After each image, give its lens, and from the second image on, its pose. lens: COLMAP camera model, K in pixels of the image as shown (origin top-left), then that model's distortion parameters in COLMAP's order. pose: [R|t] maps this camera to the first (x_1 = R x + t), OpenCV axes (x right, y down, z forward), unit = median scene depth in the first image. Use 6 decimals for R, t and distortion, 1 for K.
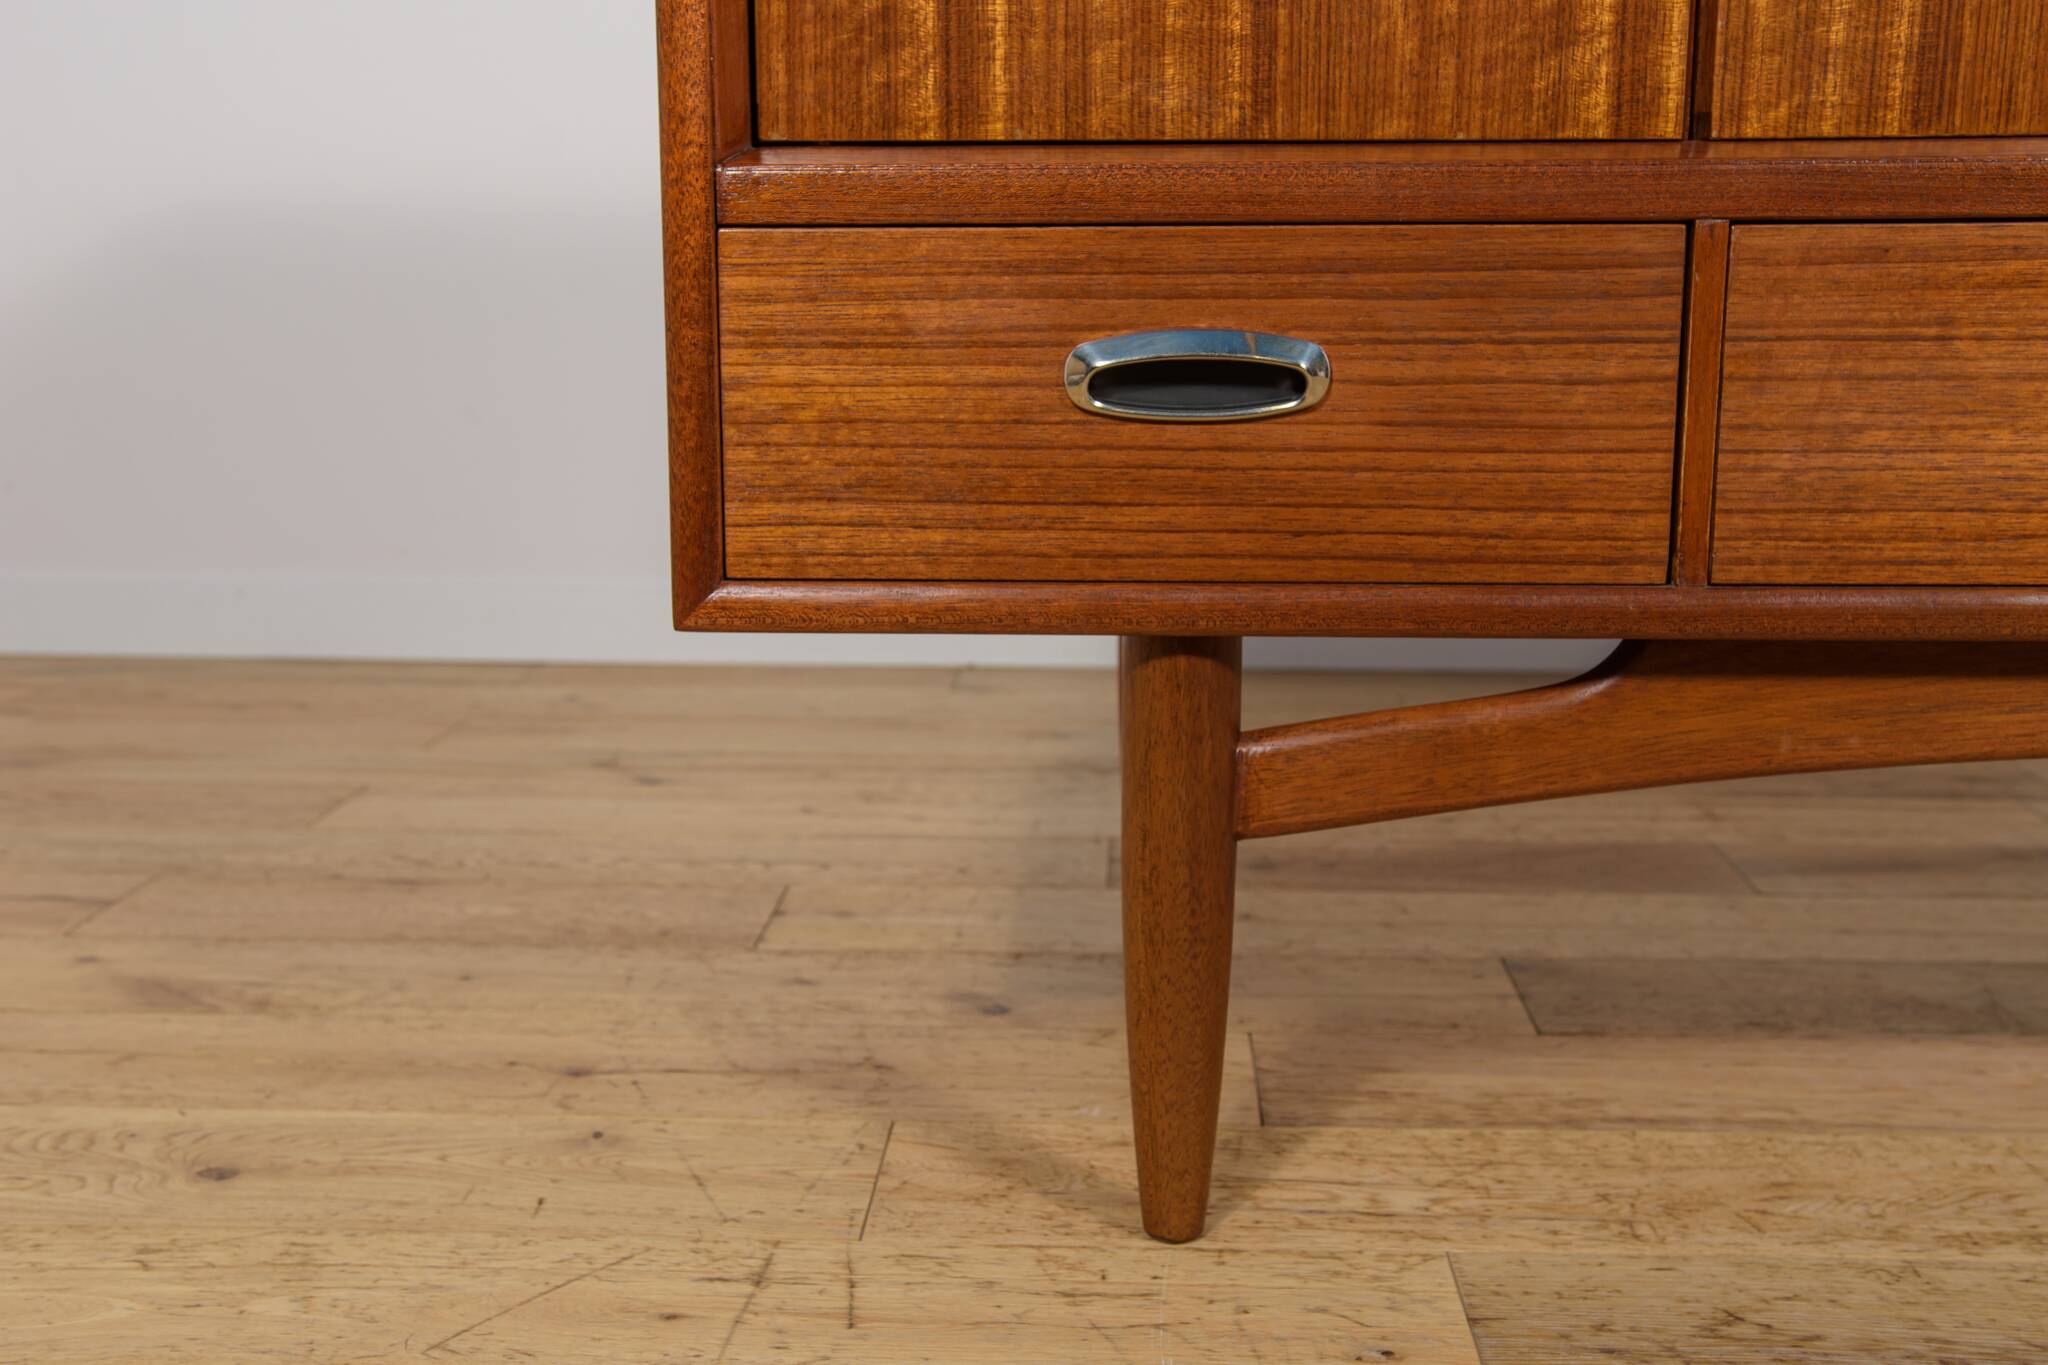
lens RADIAL K [[2174.2, 0, 1034.1], [0, 2174.2, 667.7], [0, 0, 1]] dist [0.033323, 0.000000]
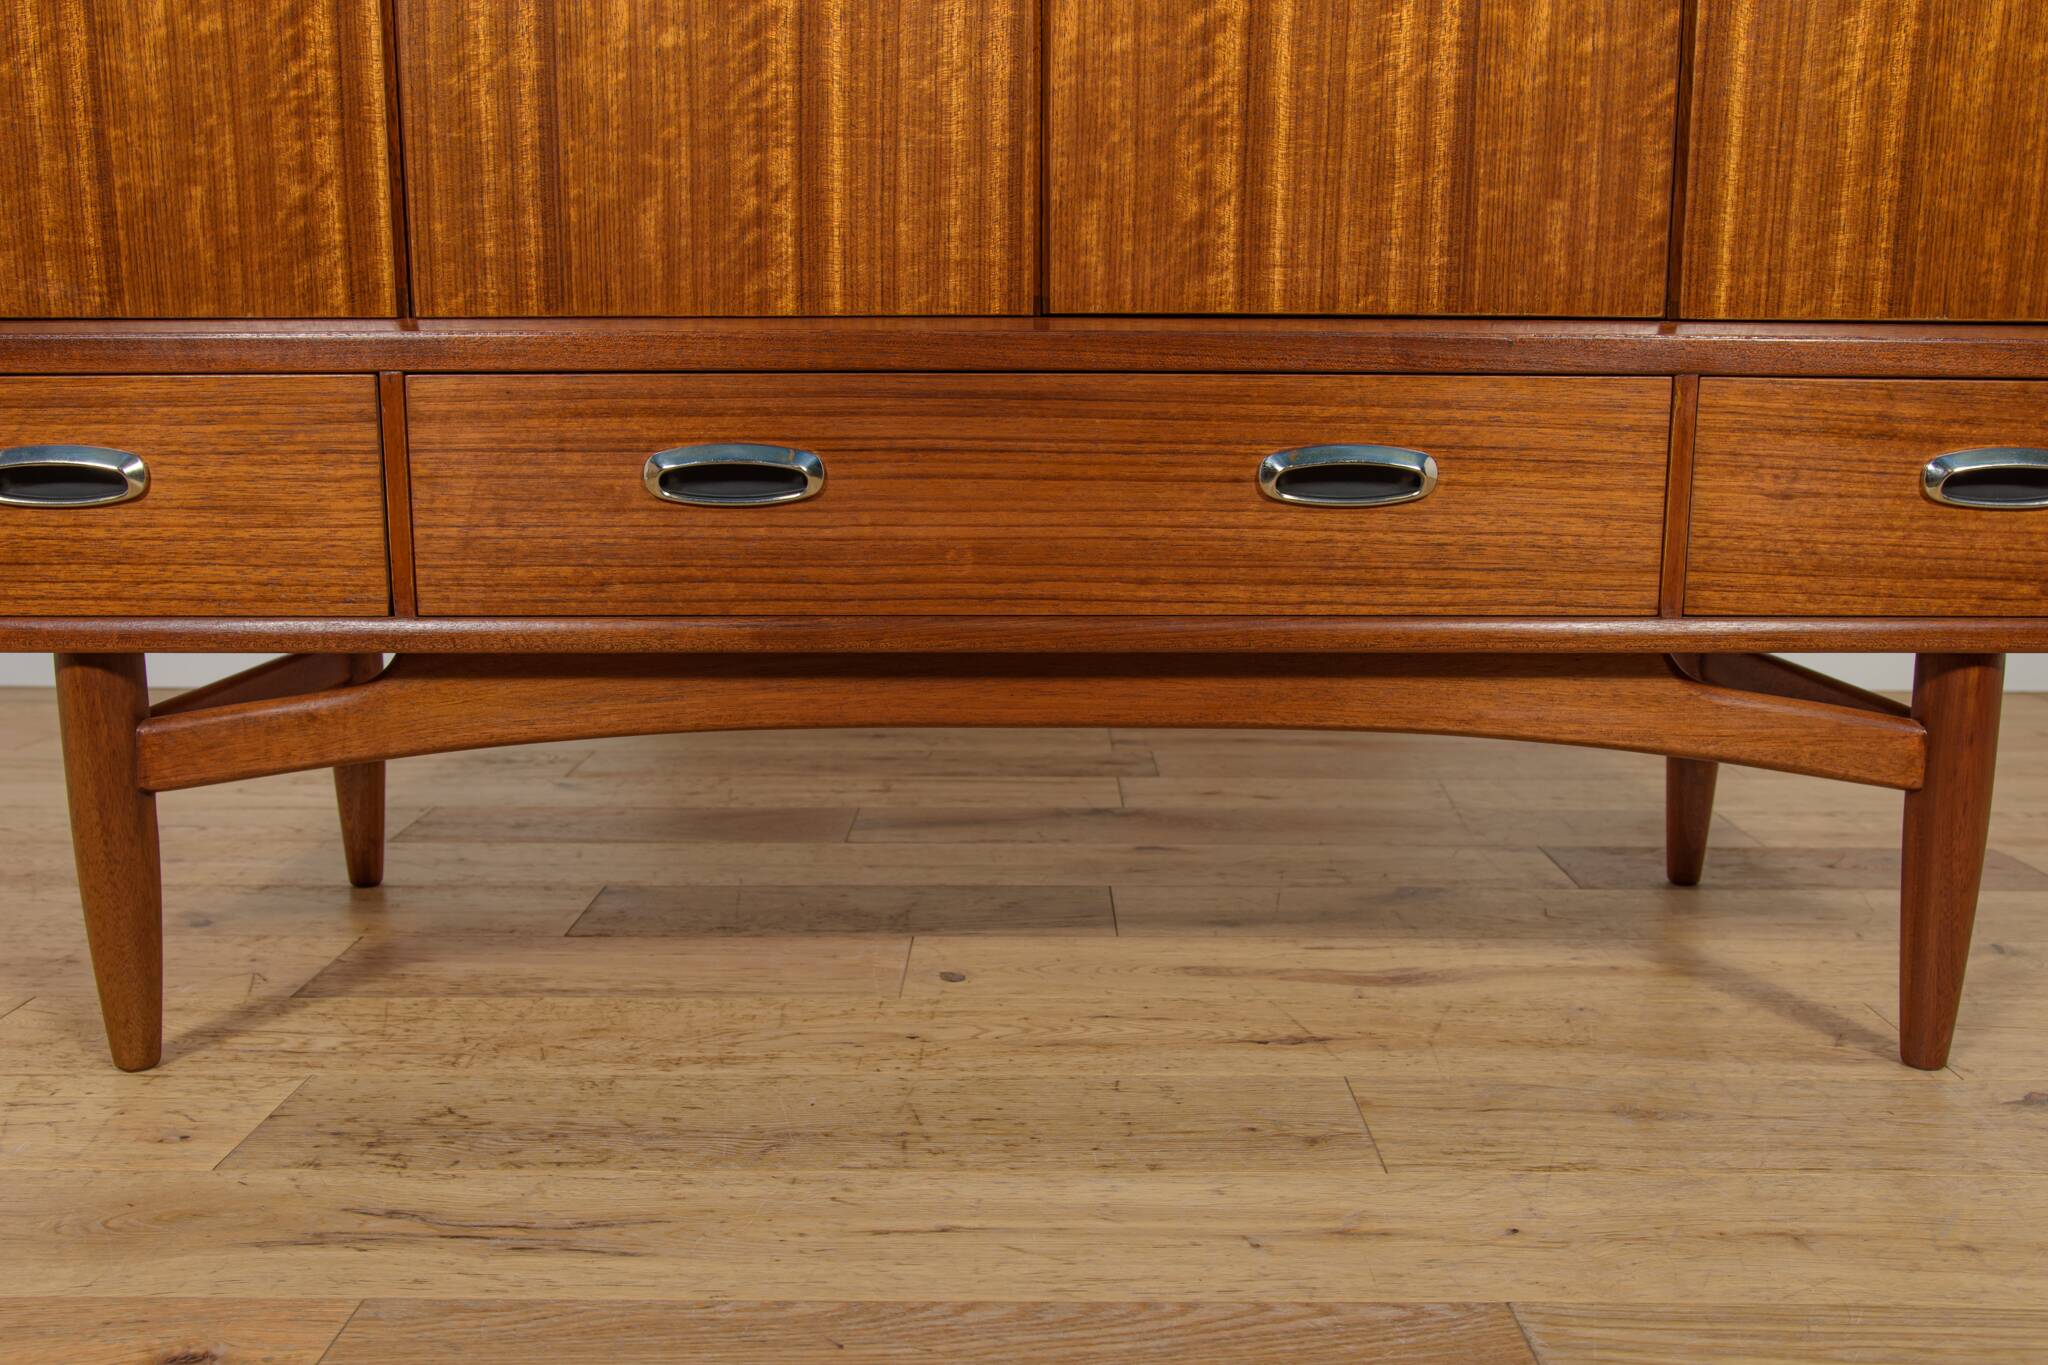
lens RADIAL K [[1676.3, 0, 1030.6], [0, 1676.3, 670.0], [0, 0, 1]] dist [-0.039243, 0.033575]
pose [[0.999199, -0.005093, 0.039694, 0.655197], [0.005808, 0.999822, -0.017931, 0.020430], [-0.039595, 0.018147, 0.999051, -0.142200]]
